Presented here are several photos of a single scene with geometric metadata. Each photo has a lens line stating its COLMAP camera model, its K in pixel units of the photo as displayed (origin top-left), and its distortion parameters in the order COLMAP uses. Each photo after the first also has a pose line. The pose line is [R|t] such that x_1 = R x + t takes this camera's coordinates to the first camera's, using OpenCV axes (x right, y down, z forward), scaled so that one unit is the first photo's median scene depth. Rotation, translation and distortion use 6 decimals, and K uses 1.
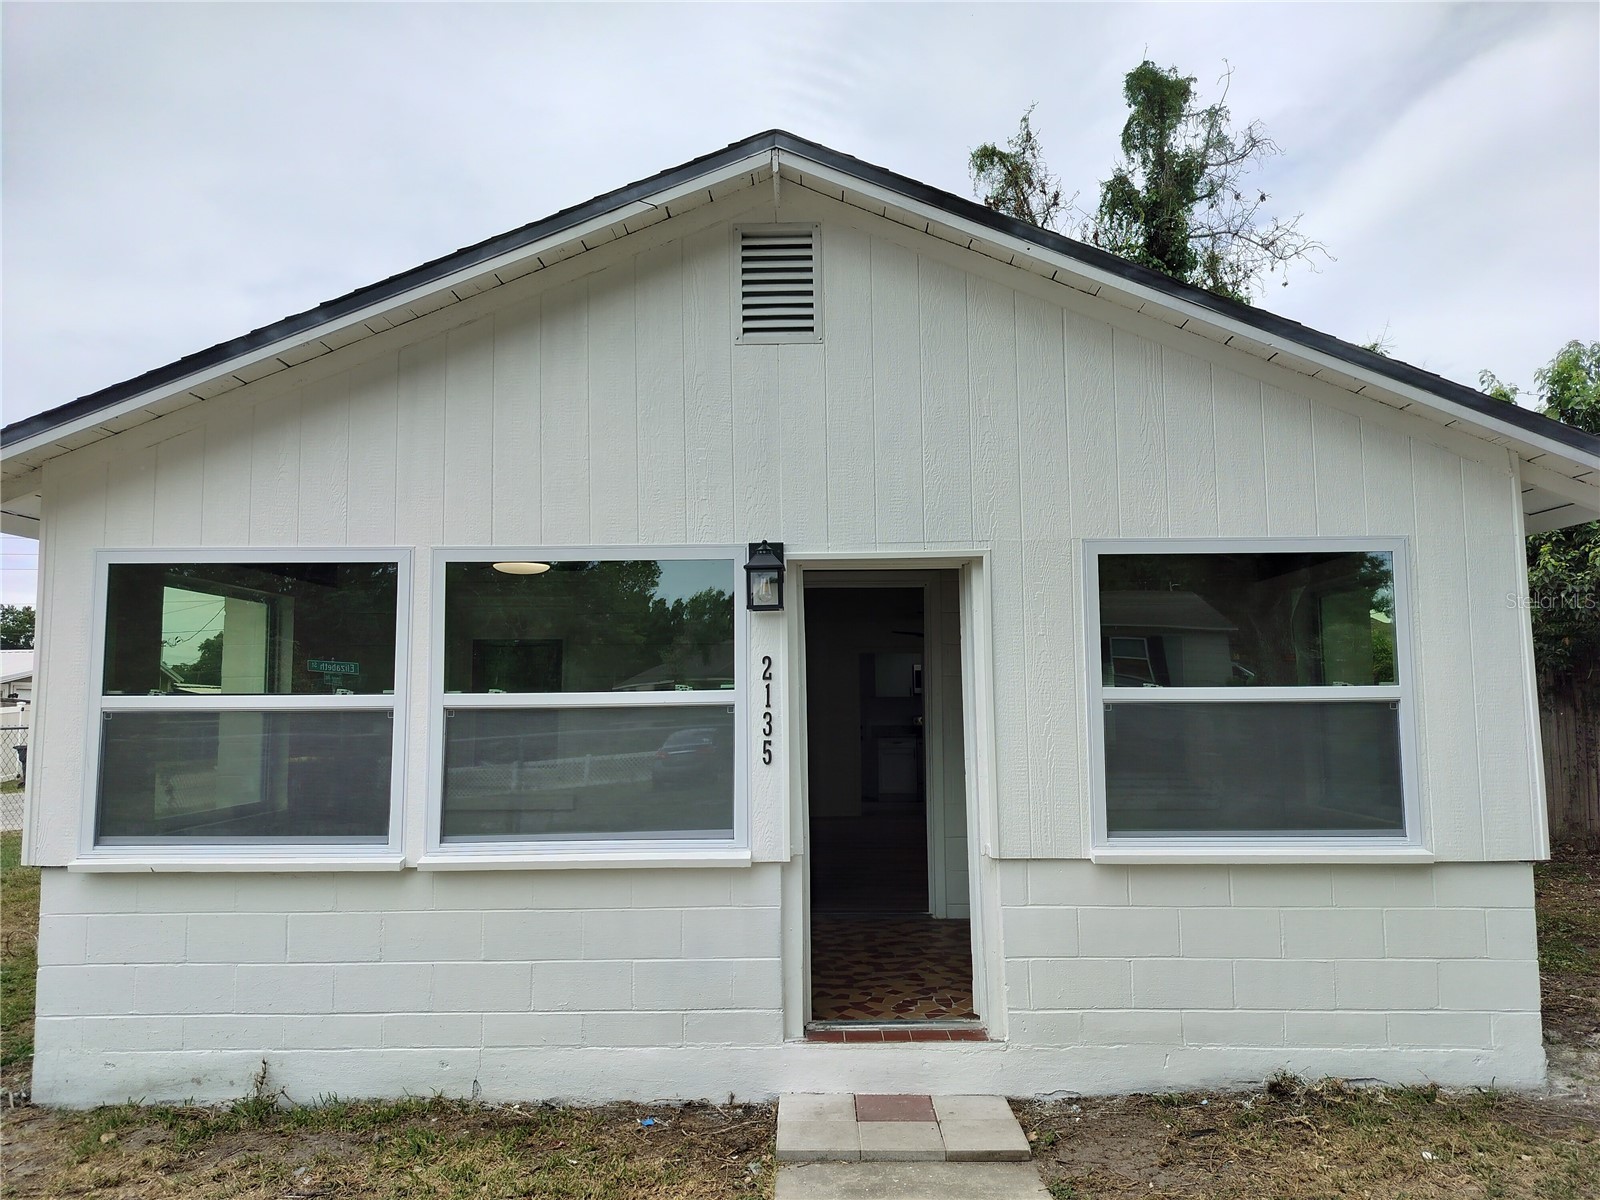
lens RADIAL K [[1118.5, 0, 809.4], [0, 1118.5, 602.0], [0, 0, 1]] dist [0.099866, -0.132797]
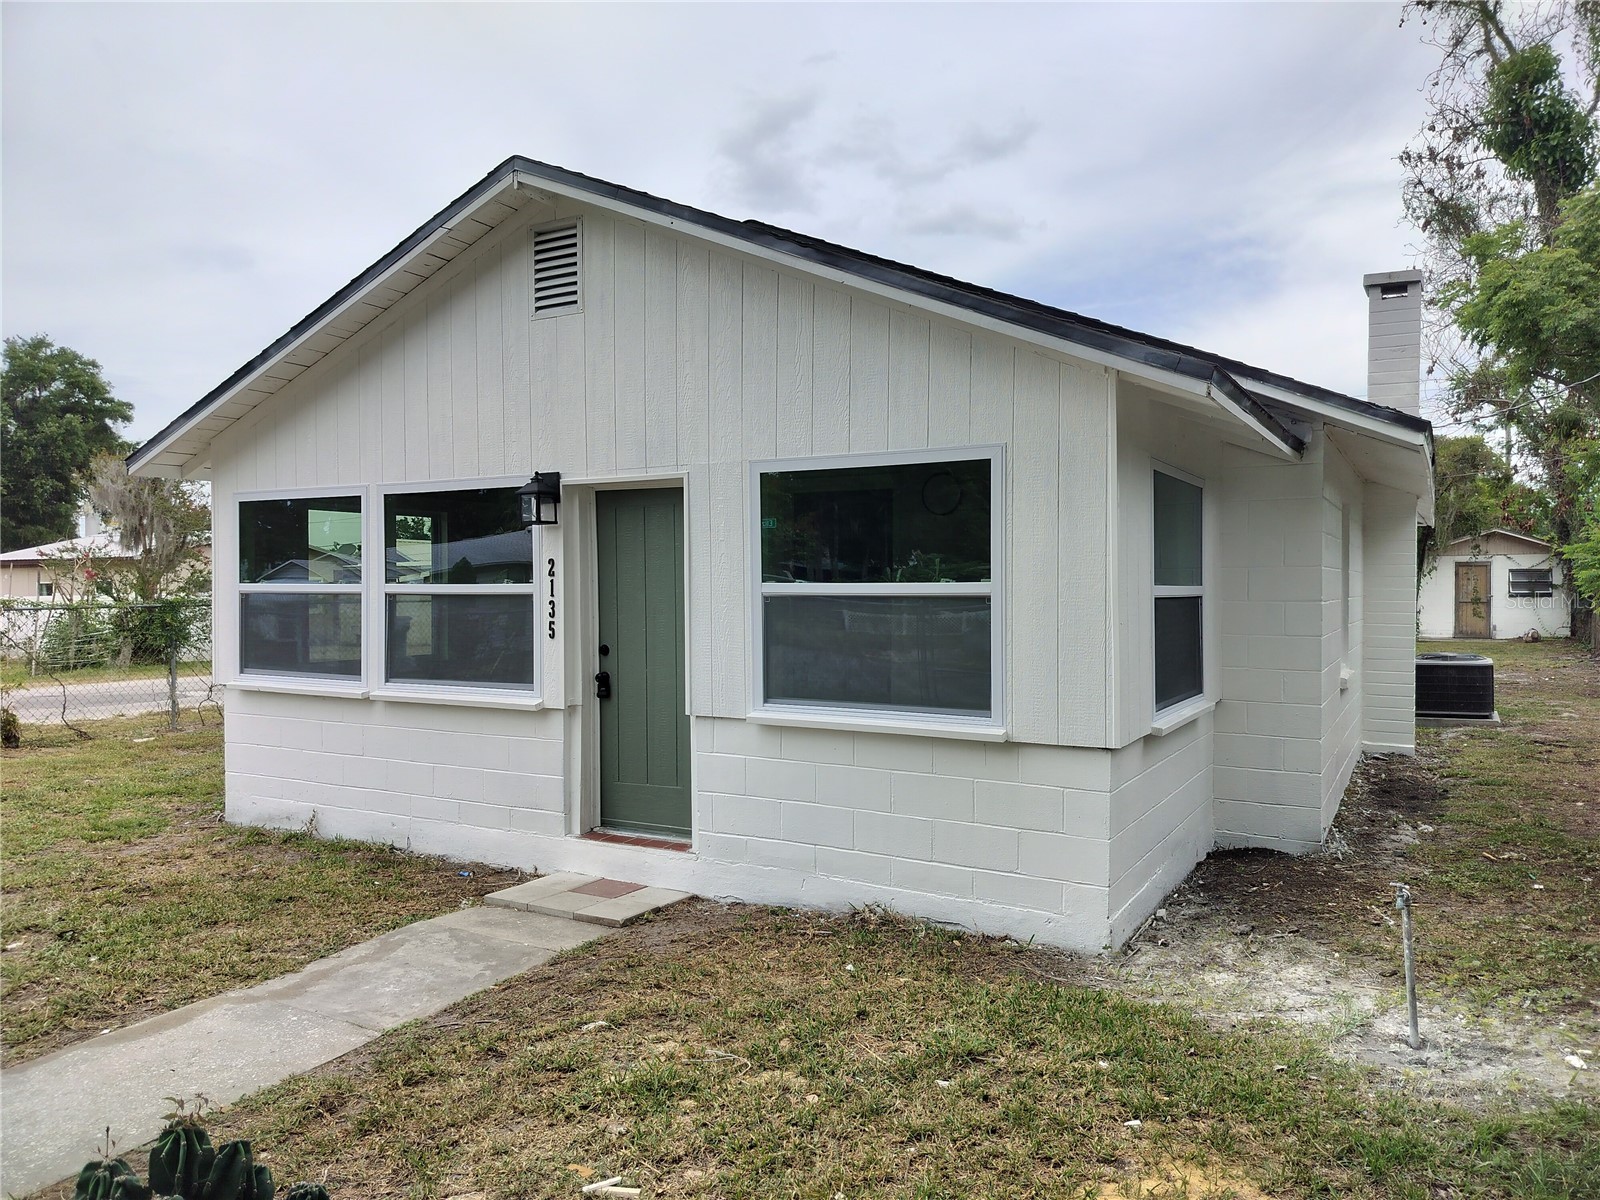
lens RADIAL K [[1118.5, 0, 809.4], [0, 1118.5, 602.0], [0, 0, 1]] dist [0.099866, -0.132797]
pose [[0.875090, 0.014780, -0.483735, 0.890831], [0.038035, 0.994342, 0.099188, -0.021832], [0.482464, -0.105197, 0.869576, -0.026834]]
